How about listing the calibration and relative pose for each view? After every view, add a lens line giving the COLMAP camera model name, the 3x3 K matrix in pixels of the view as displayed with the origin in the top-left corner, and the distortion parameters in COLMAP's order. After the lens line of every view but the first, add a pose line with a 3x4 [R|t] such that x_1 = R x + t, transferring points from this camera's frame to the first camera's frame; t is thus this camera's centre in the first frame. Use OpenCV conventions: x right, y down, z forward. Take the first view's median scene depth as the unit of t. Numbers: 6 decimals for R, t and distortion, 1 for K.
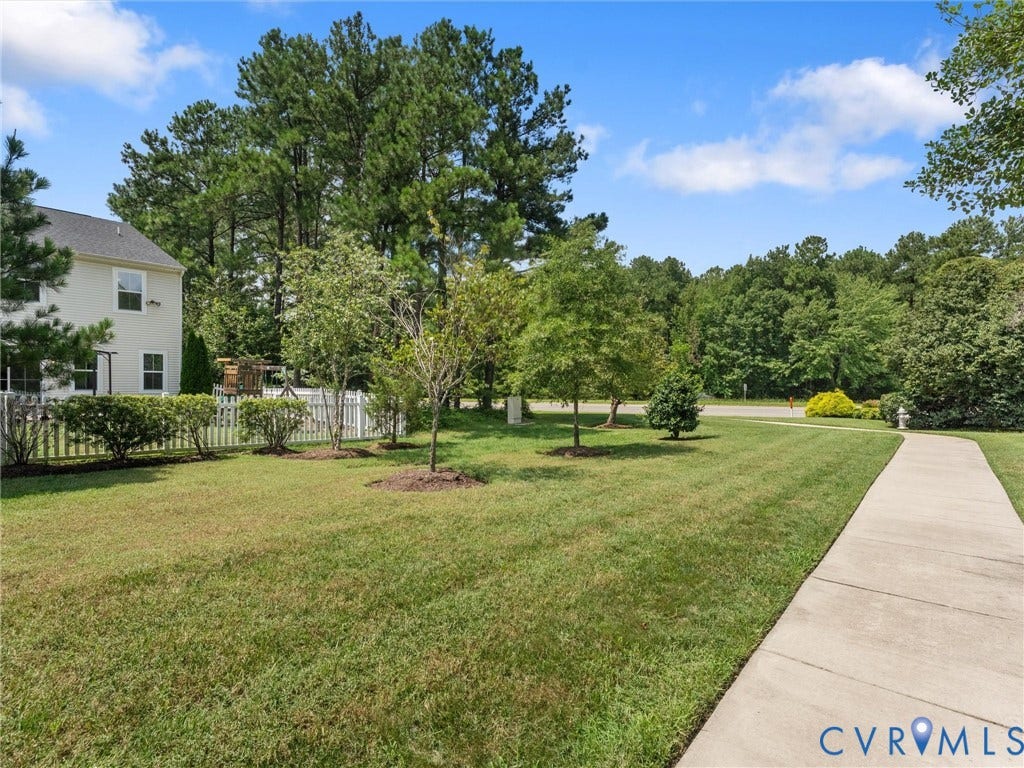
lens RADIAL K [[506.1, 0, 507.5], [0, 506.1, 388.3], [0, 0, 1]] dist [-0.001907, -0.000451]
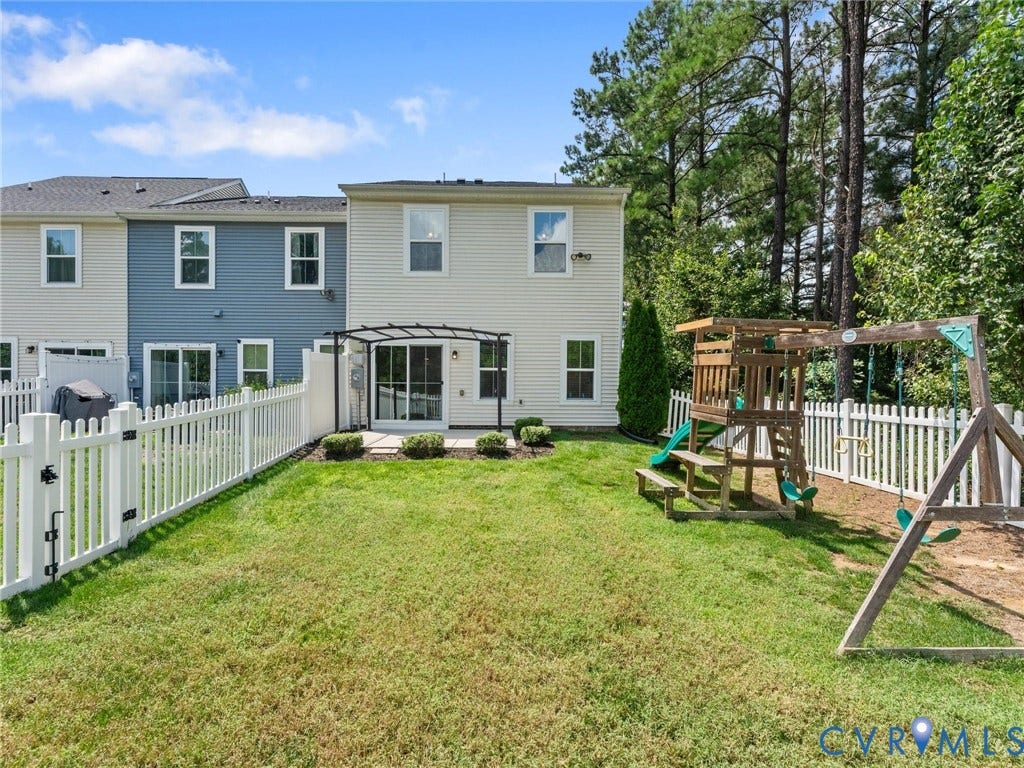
lens RADIAL K [[506.1, 0, 507.5], [0, 506.1, 388.3], [0, 0, 1]] dist [-0.001907, -0.000451]
pose [[0.662600, 0.005278, -0.748955, -0.301136], [-0.012771, 0.999909, -0.004252, -0.006847], [0.748864, 0.012382, 0.662608, 0.528473]]
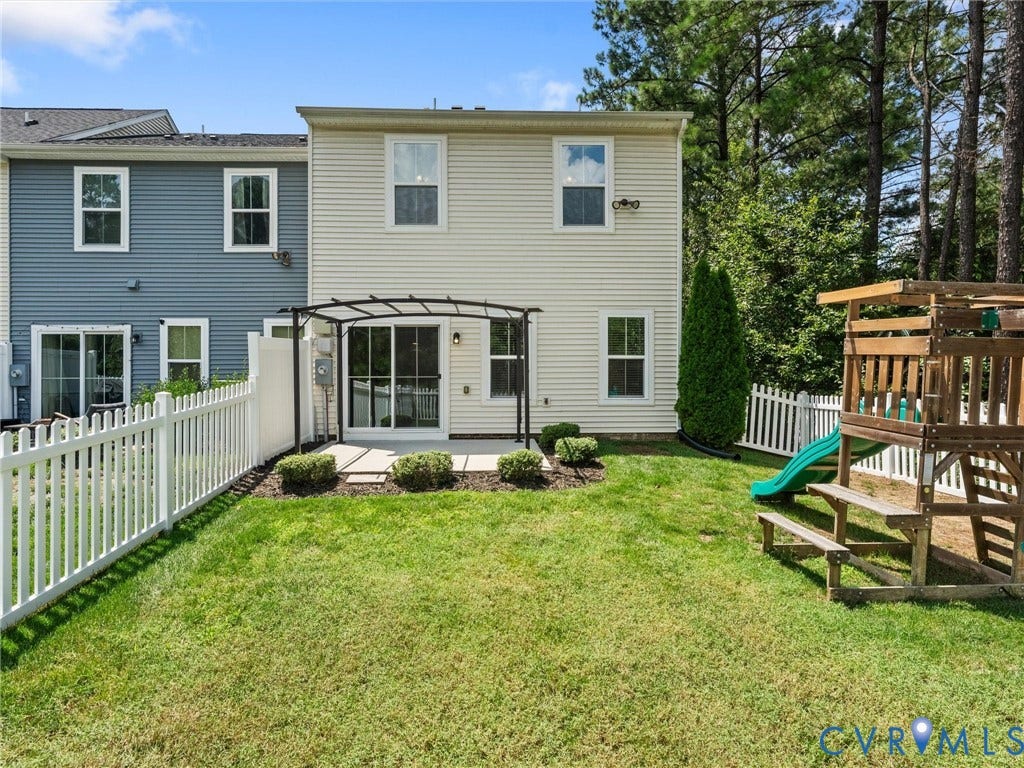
lens RADIAL K [[611.5, 0, 507.3], [0, 611.5, 368.7], [0, 0, 1]] dist [0.002519, 0.000072]
pose [[0.672847, -0.008168, -0.739737, -0.367547], [-0.003468, 0.999893, -0.014195, -0.014038], [0.739774, 0.012117, 0.672746, 0.552745]]
